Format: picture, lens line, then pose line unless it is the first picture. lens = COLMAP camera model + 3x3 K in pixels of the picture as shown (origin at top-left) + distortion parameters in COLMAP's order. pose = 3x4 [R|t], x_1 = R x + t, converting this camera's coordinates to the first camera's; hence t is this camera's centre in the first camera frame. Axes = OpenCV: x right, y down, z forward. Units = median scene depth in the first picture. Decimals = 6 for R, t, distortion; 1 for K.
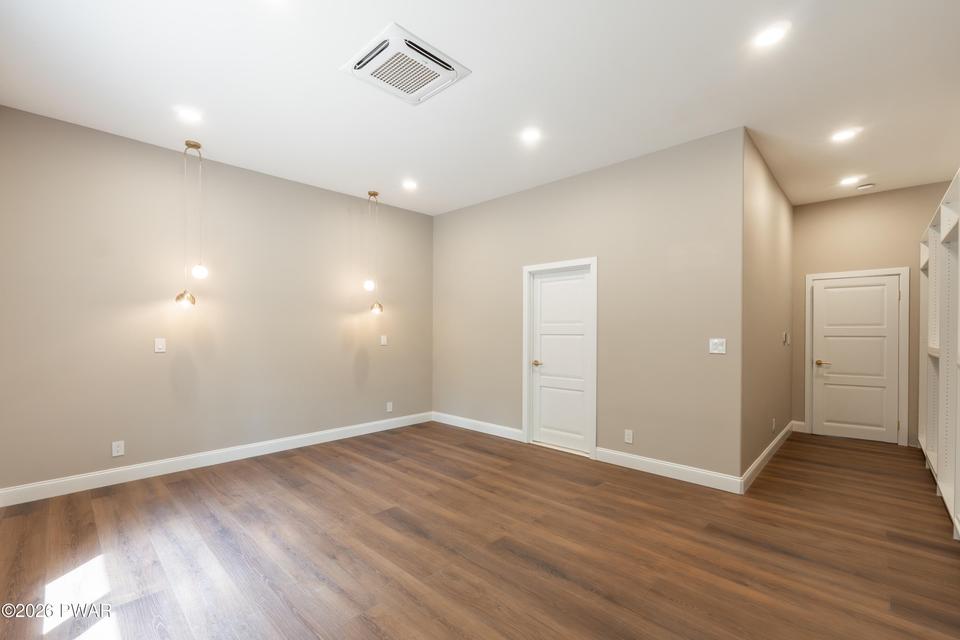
lens RADIAL K [[417.0, 0, 482.7], [0, 417.0, 326.6], [0, 0, 1]] dist [-0.013774, 0.000255]
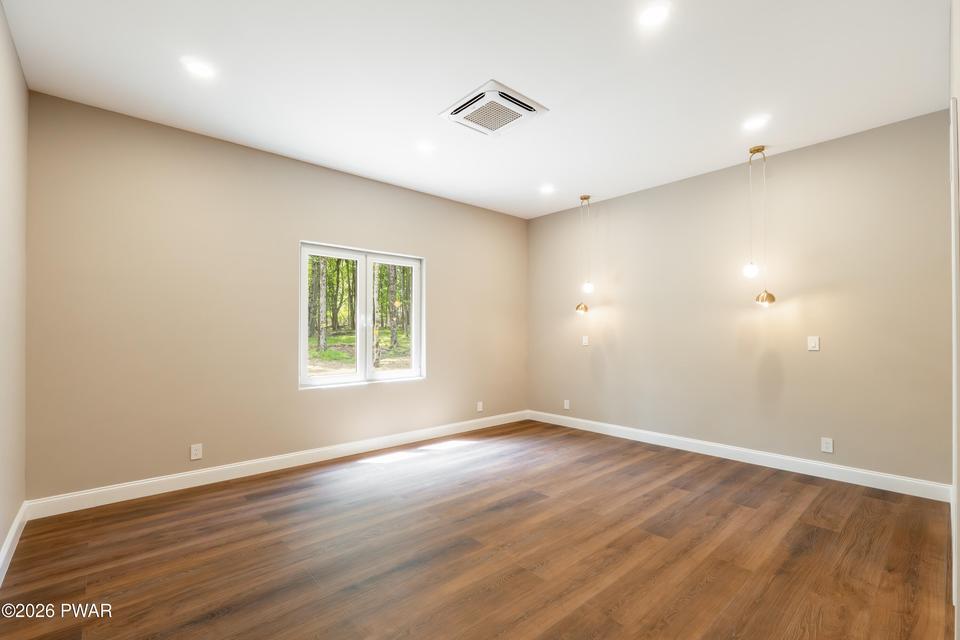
lens RADIAL K [[417.0, 0, 482.6], [0, 417.0, 325.1], [0, 0, 1]] dist [-0.013774, 0.000255]
pose [[-0.078491, -0.013340, -0.996826, 0.713666], [0.012827, 0.999814, -0.014390, 0.005826], [0.996832, -0.013916, -0.078306, 0.755161]]
